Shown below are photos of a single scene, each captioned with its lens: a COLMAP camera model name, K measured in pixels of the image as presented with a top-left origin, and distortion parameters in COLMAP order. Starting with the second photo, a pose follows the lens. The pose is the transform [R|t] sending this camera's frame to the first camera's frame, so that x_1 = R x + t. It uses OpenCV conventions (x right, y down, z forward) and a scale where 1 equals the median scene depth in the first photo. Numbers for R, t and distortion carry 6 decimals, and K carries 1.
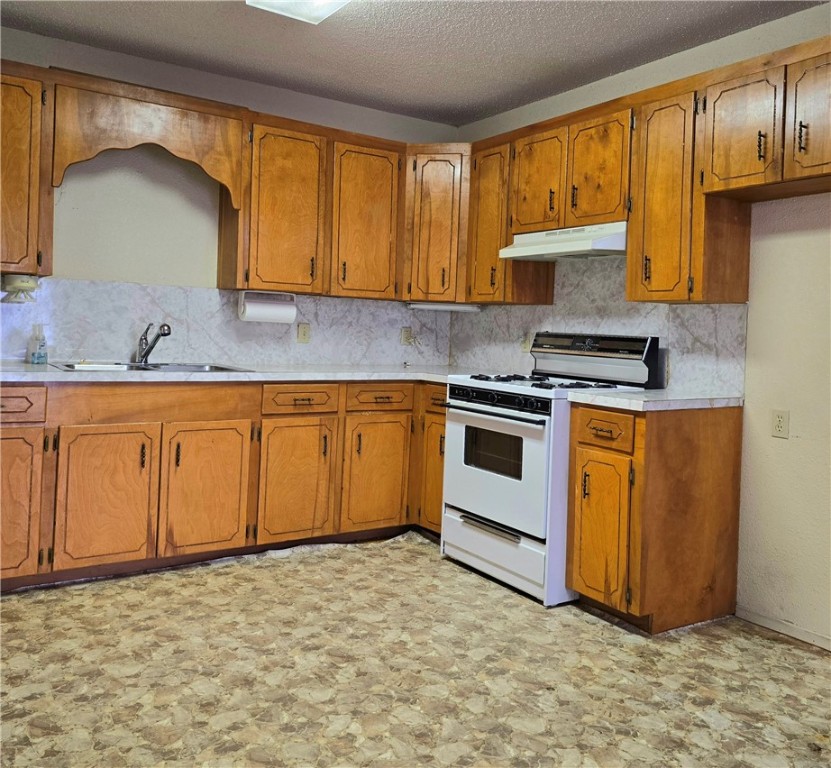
lens RADIAL K [[769.1, 0, 416.5], [0, 769.1, 337.3], [0, 0, 1]] dist [0.092393, -0.117848]
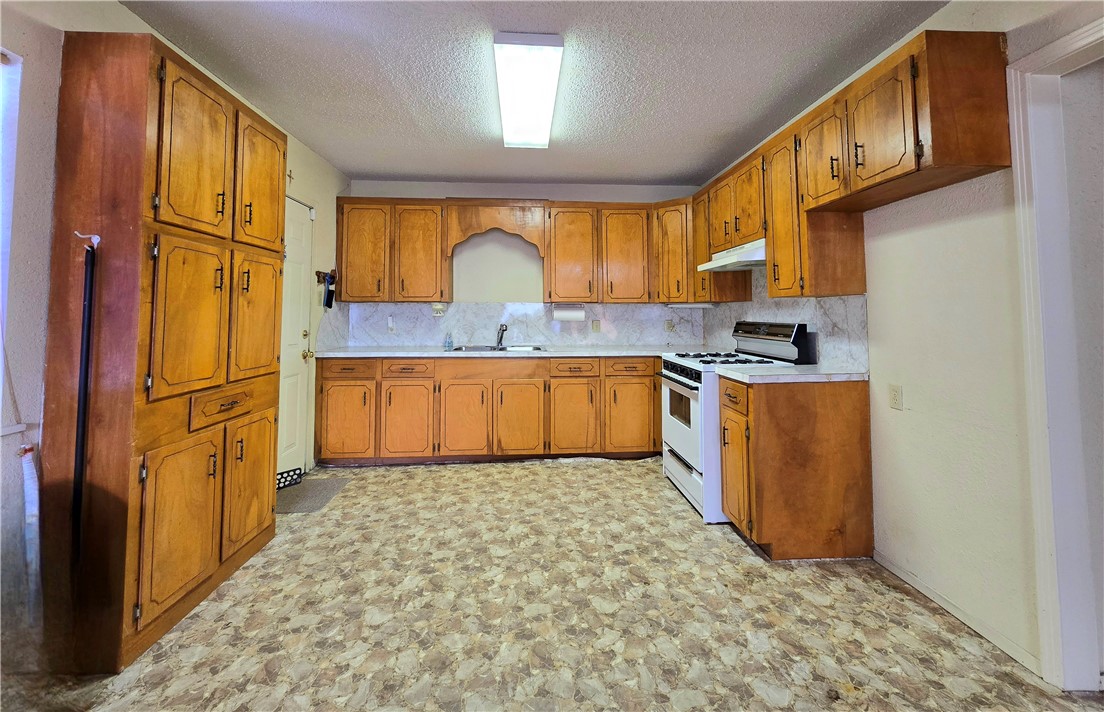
lens RADIAL K [[454.5, 0, 553.1], [0, 454.5, 299.0], [0, 0, 1]] dist [-0.001906, -0.000128]
pose [[0.868562, -0.056883, -0.492304, 0.322847], [0.029749, 0.997584, -0.062780, -0.006293], [0.494686, 0.039883, 0.868156, 0.139618]]
